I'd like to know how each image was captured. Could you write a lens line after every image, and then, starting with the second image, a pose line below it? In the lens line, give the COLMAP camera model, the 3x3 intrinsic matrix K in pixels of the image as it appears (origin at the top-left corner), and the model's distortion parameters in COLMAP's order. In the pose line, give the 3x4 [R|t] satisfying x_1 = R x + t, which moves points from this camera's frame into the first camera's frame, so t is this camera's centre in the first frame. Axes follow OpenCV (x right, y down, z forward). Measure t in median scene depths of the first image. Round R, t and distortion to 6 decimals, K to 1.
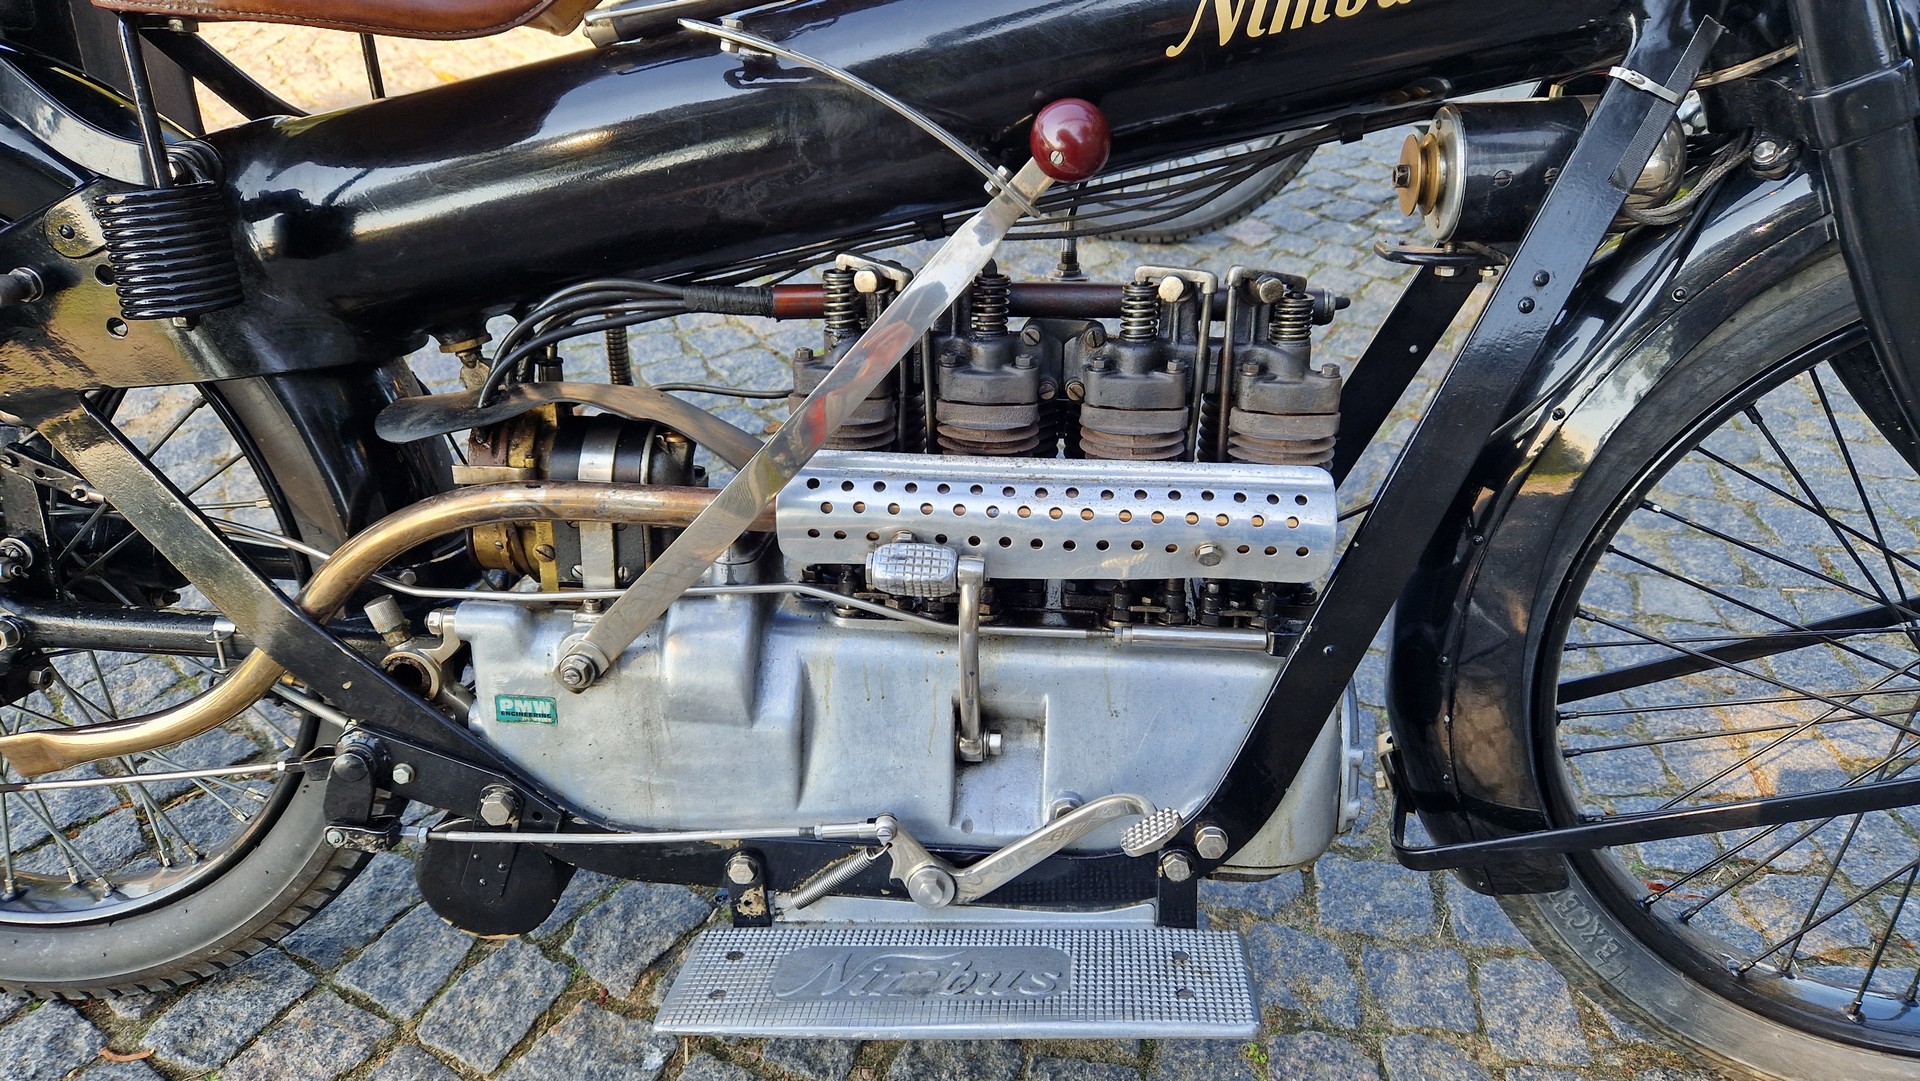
lens RADIAL K [[1300.1, 0, 985.9], [0, 1300.1, 496.7], [0, 0, 1]] dist [0.082610, -0.078503]
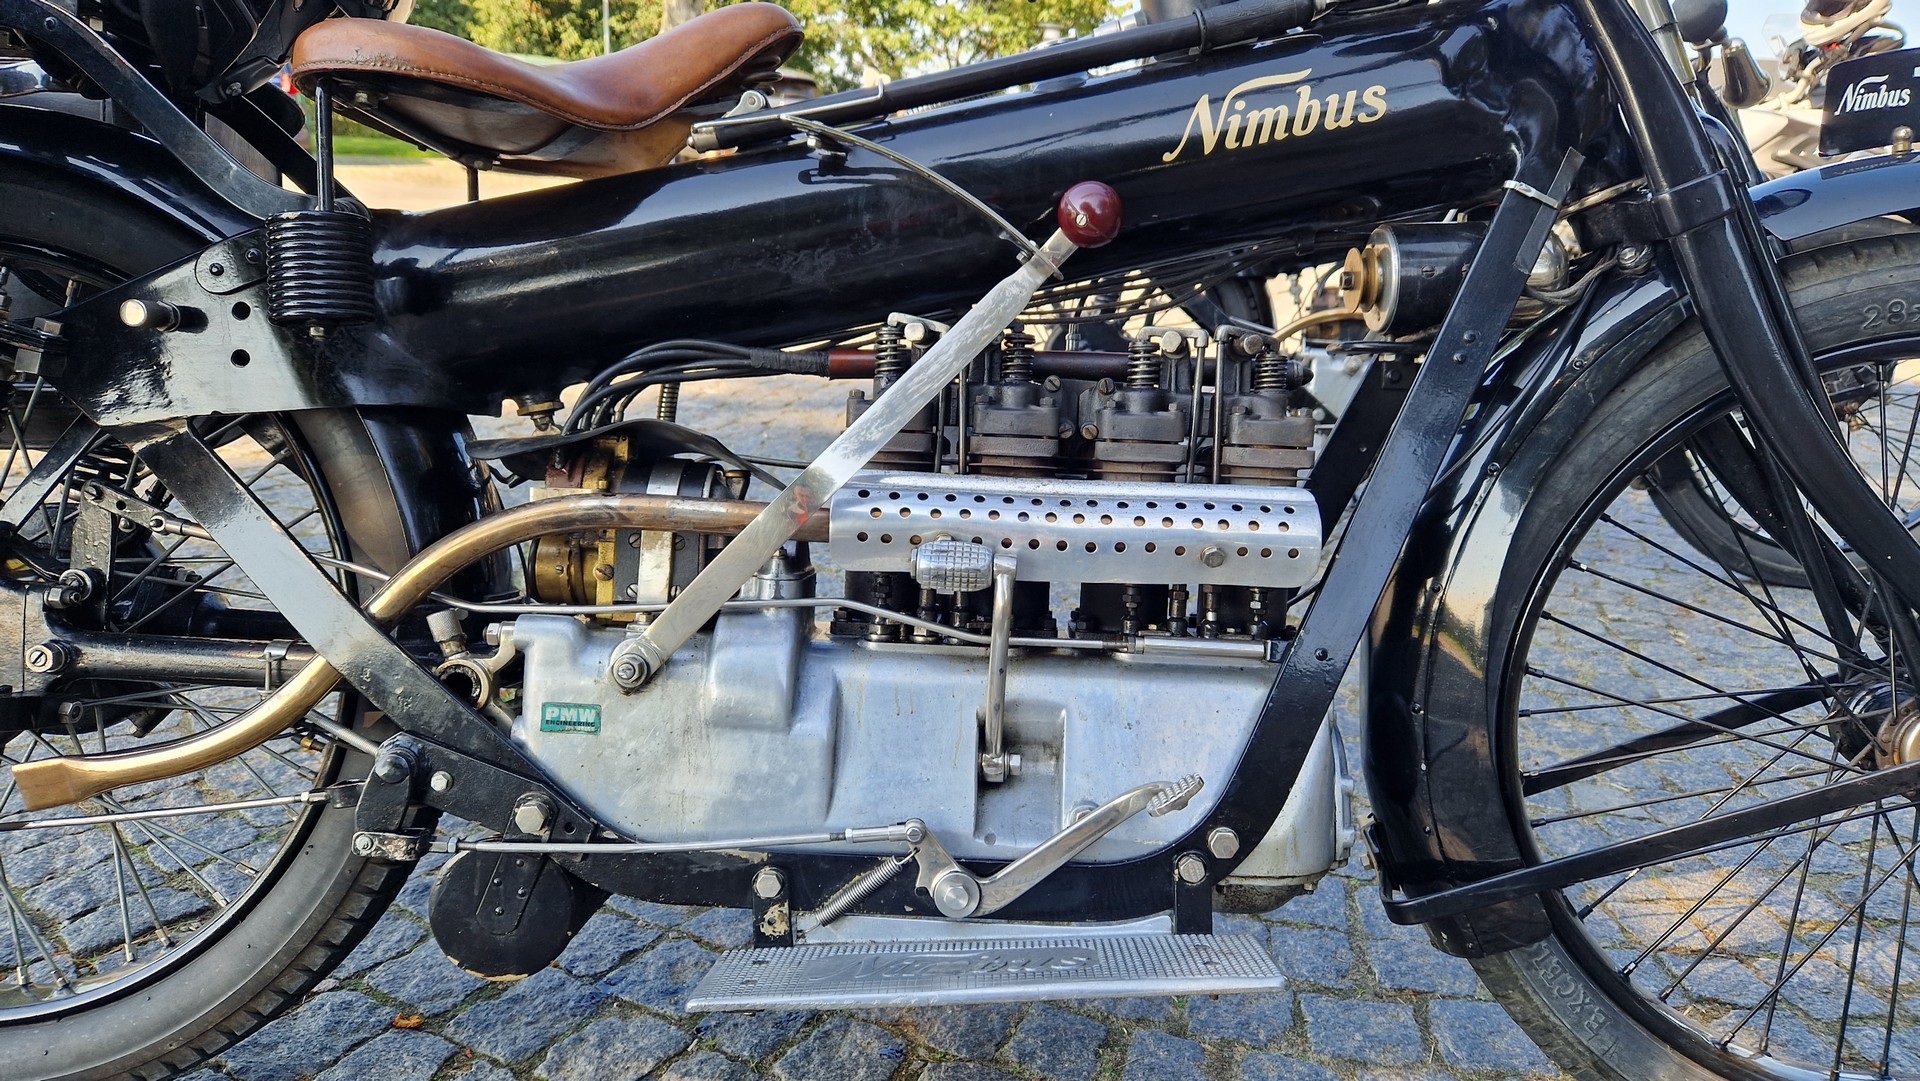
lens RADIAL K [[1300.1, 0, 993.6], [0, 1300.1, 497.6], [0, 0, 1]] dist [0.082610, -0.078503]
pose [[0.996756, 0.027327, 0.075704, -0.098198], [-0.002455, 0.950481, -0.310774, 0.318973], [-0.080448, 0.309580, 0.947464, -0.072335]]
